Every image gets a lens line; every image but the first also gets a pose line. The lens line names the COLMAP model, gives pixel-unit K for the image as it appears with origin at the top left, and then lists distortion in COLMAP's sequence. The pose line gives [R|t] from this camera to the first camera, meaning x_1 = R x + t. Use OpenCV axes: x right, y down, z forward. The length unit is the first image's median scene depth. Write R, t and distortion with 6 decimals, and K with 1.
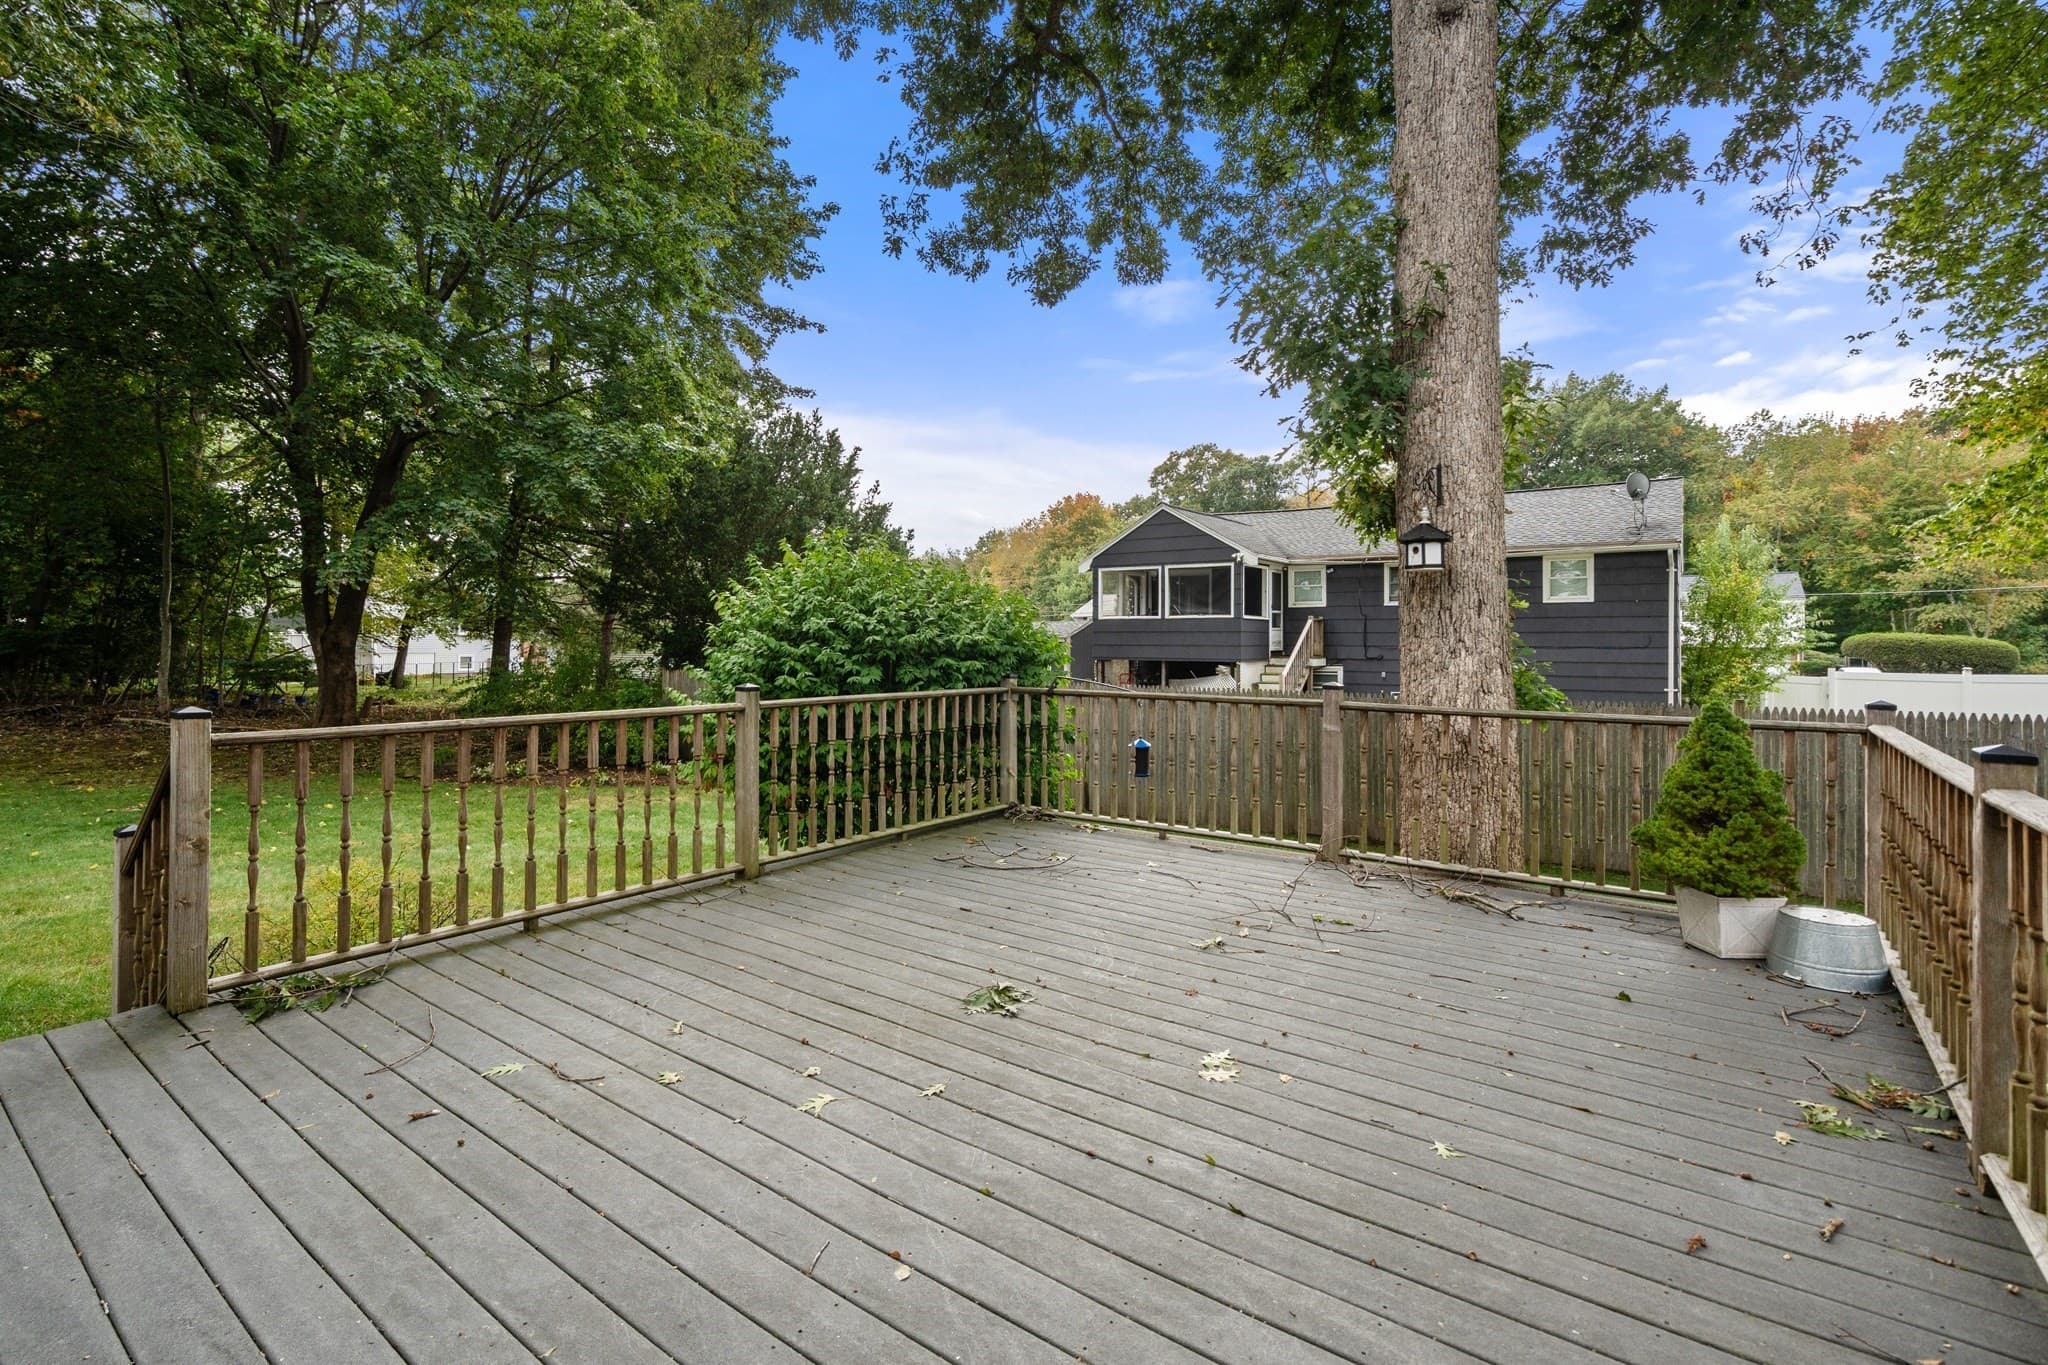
lens RADIAL K [[930.2, 0, 1020.7], [0, 930.2, 669.2], [0, 0, 1]] dist [-0.001585, 0.000059]
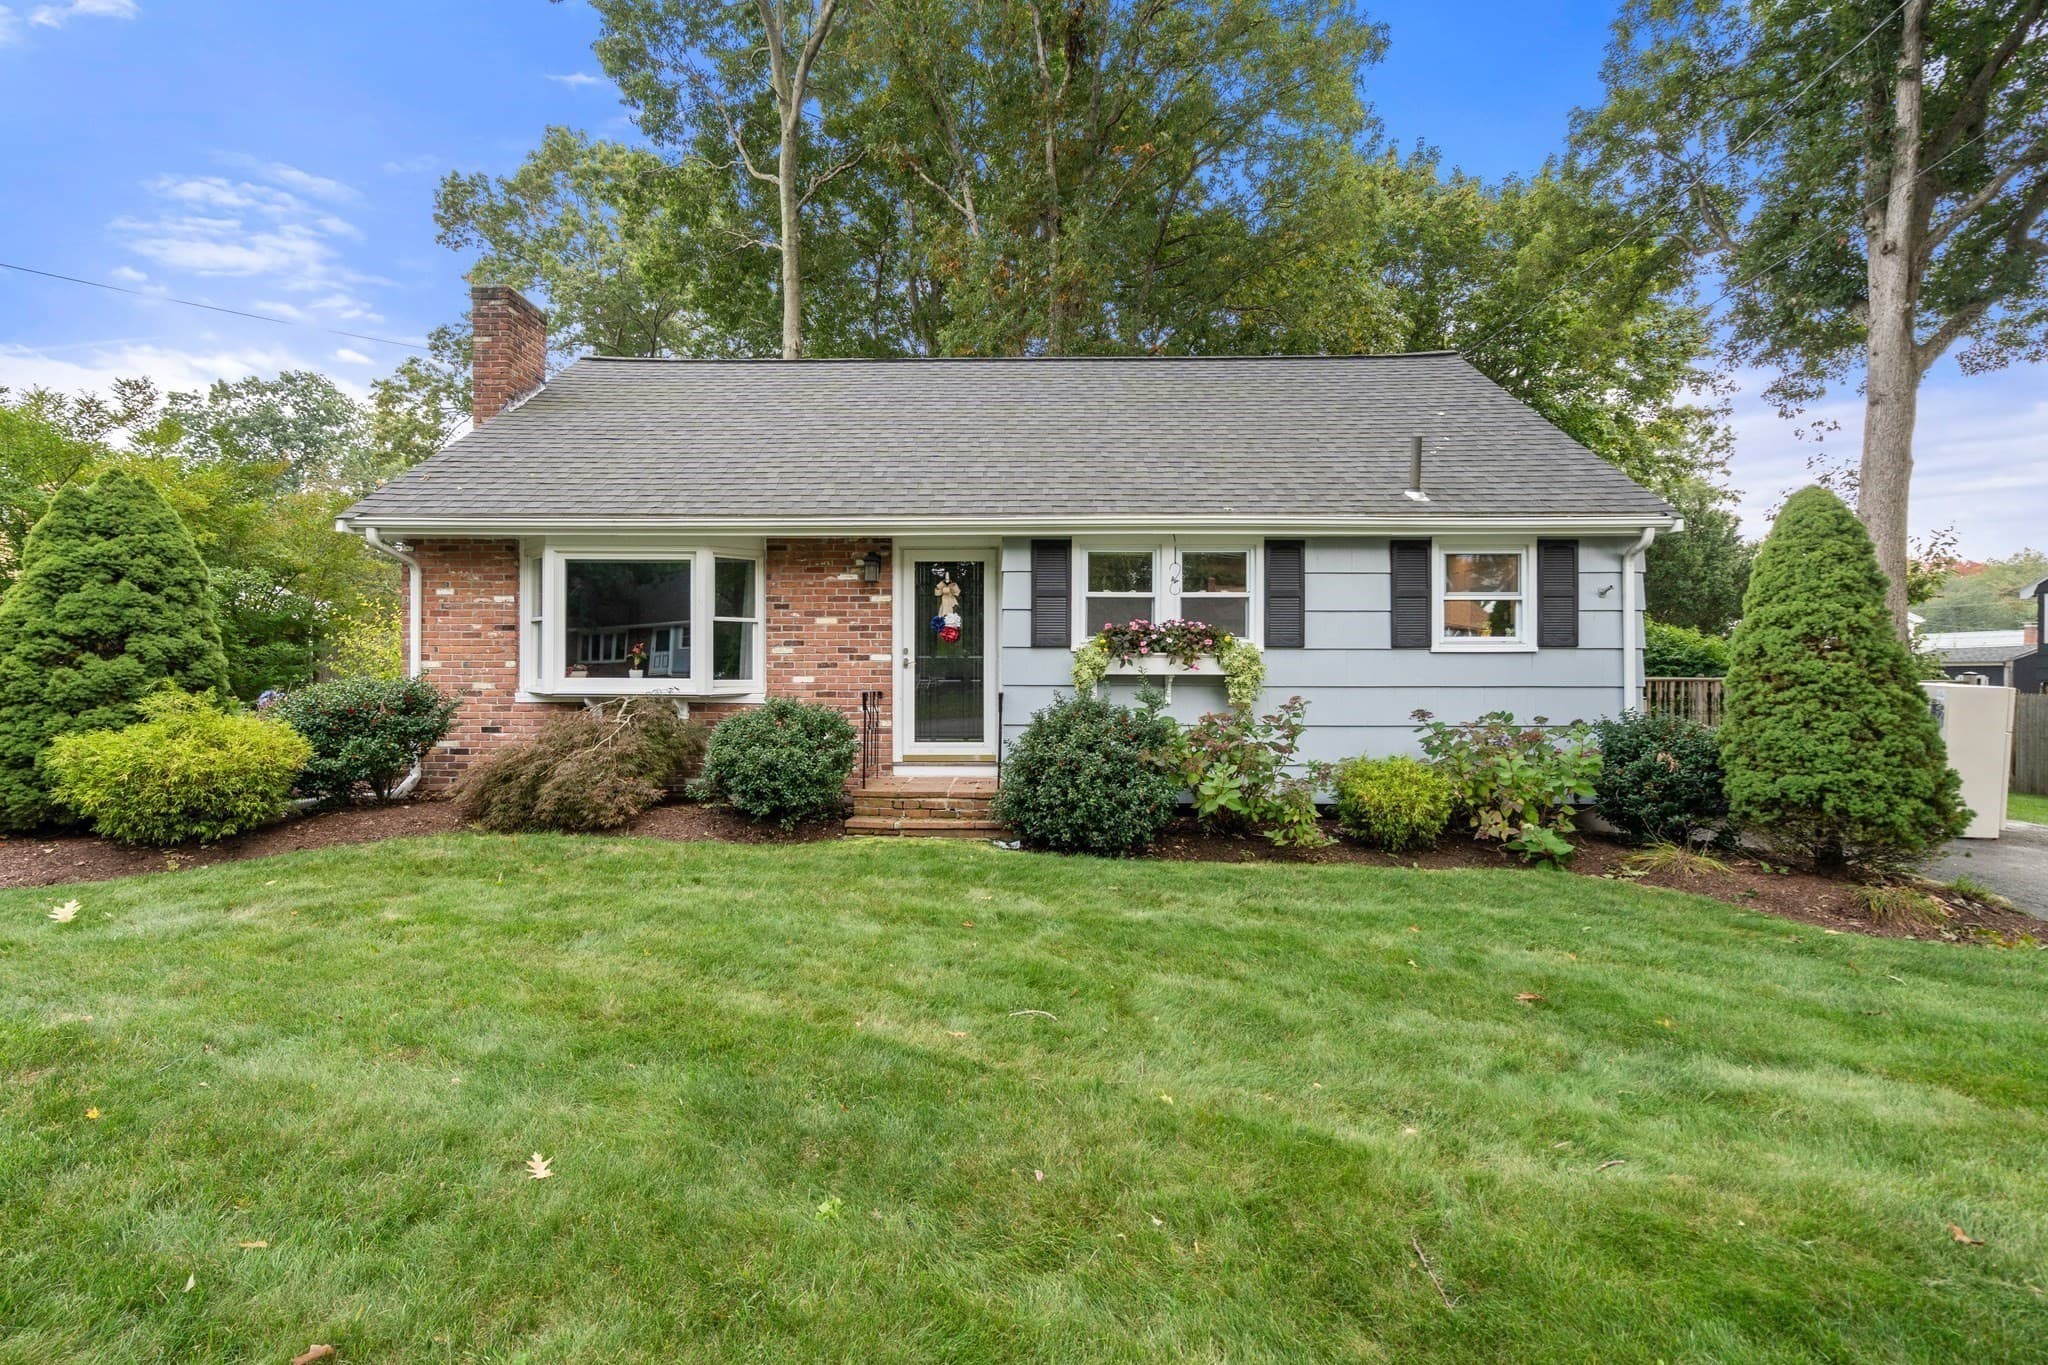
lens RADIAL K [[930.2, 0, 1020.7], [0, 930.2, 669.2], [0, 0, 1]] dist [-0.001585, 0.000059]
pose [[0.585501, -0.000065, -0.810671, 0.259449], [-0.026369, 0.999469, -0.019125, 0.025714], [0.810242, 0.032574, 0.585189, -0.514285]]
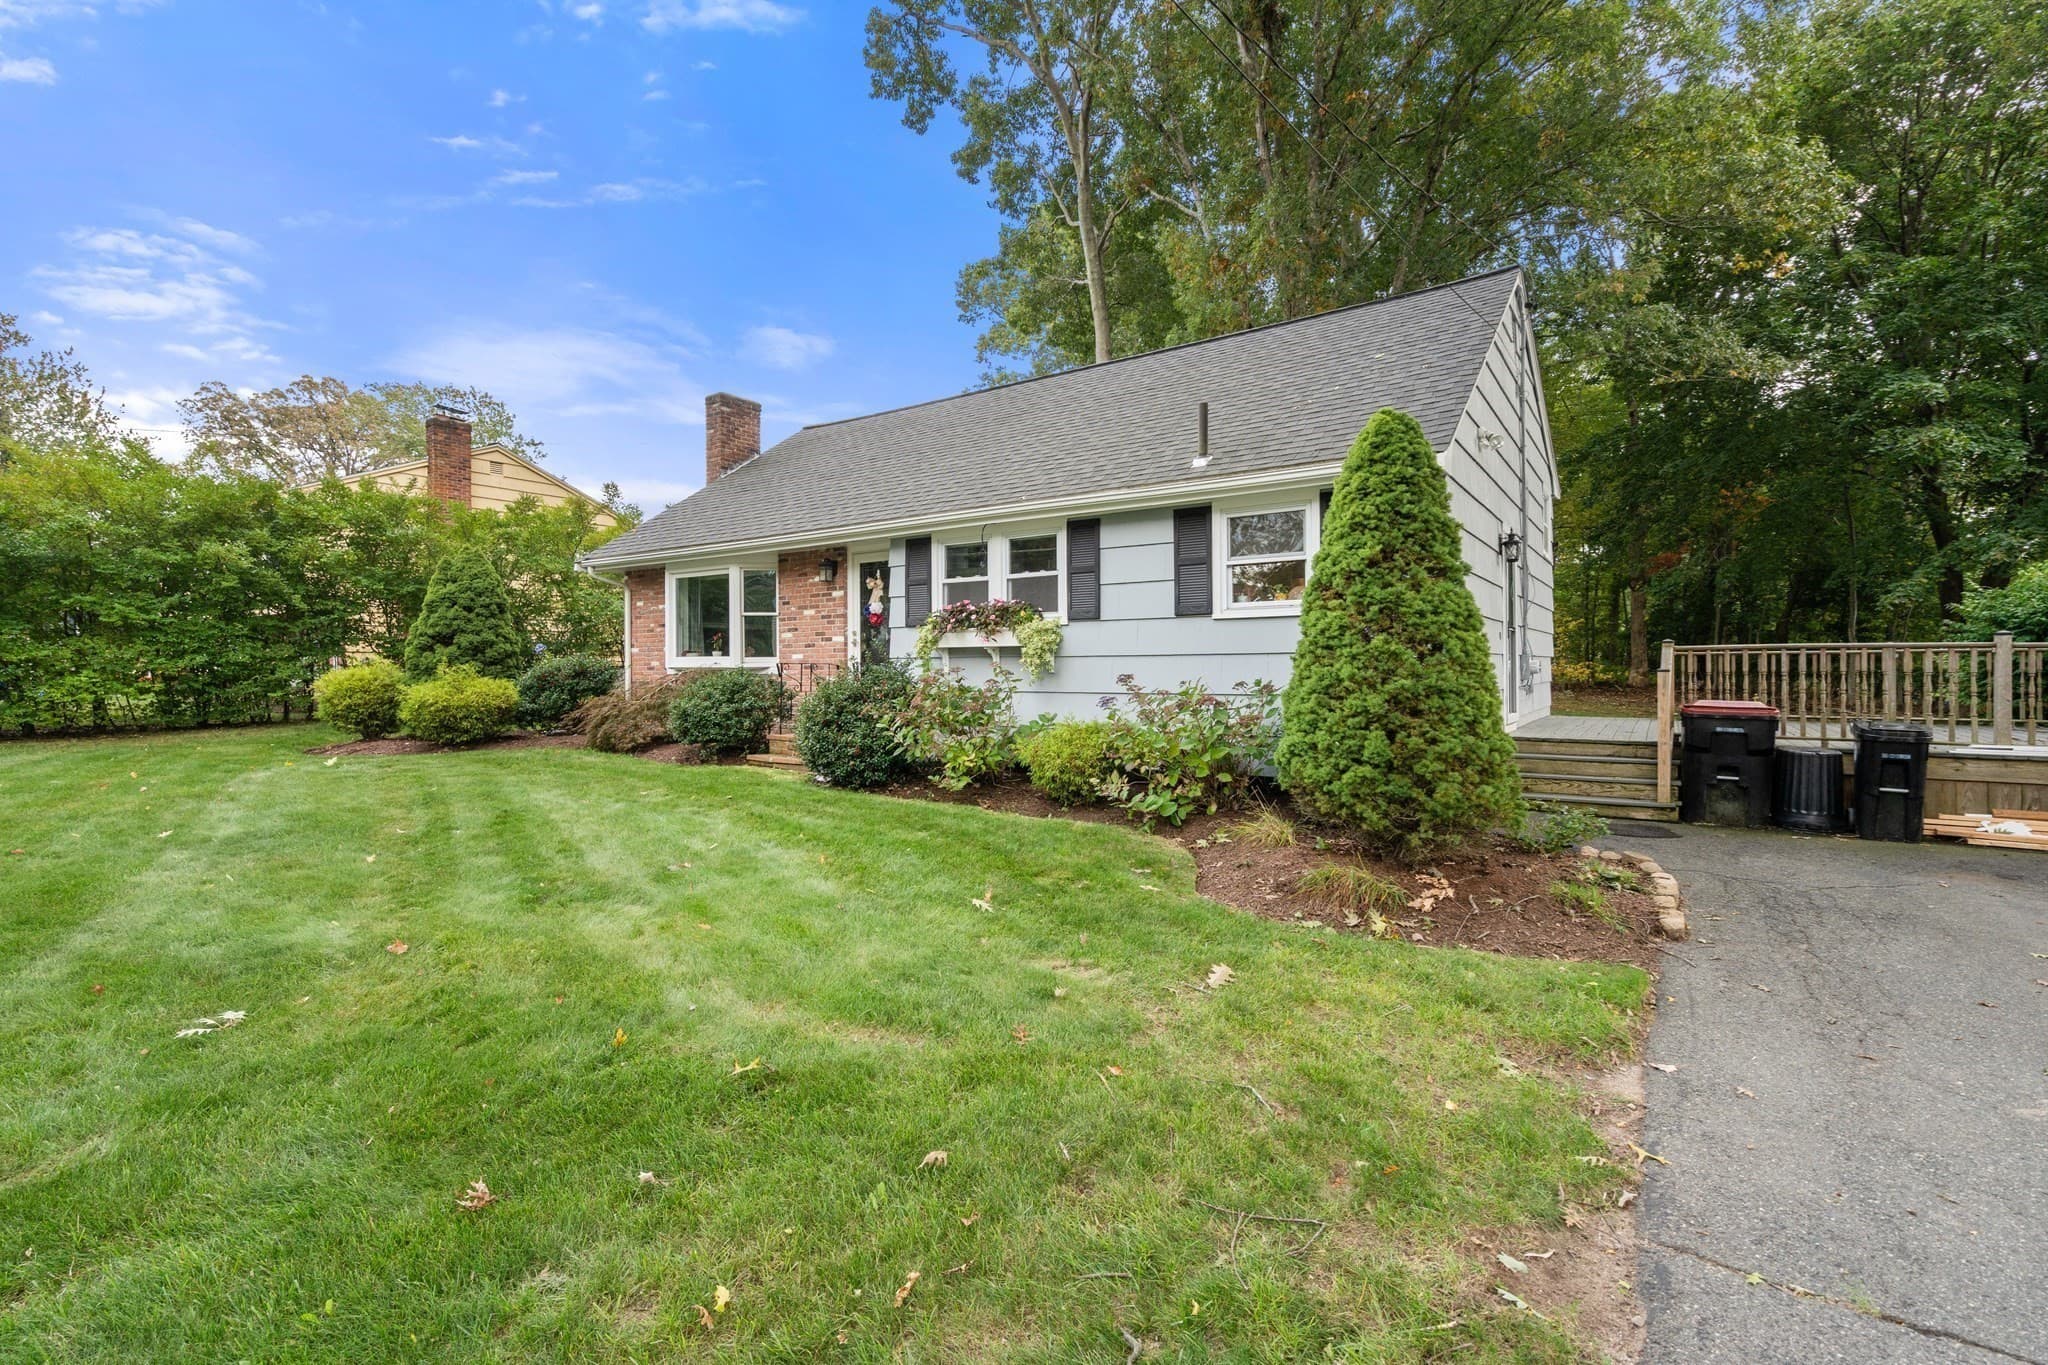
lens RADIAL K [[930.2, 0, 1020.7], [0, 930.2, 669.2], [0, 0, 1]] dist [-0.001585, 0.000059]
pose [[0.026459, 0.000482, -0.999650, 0.412971], [-0.024515, 0.999699, -0.000167, 0.029028], [0.999349, 0.024511, 0.026462, -0.257378]]
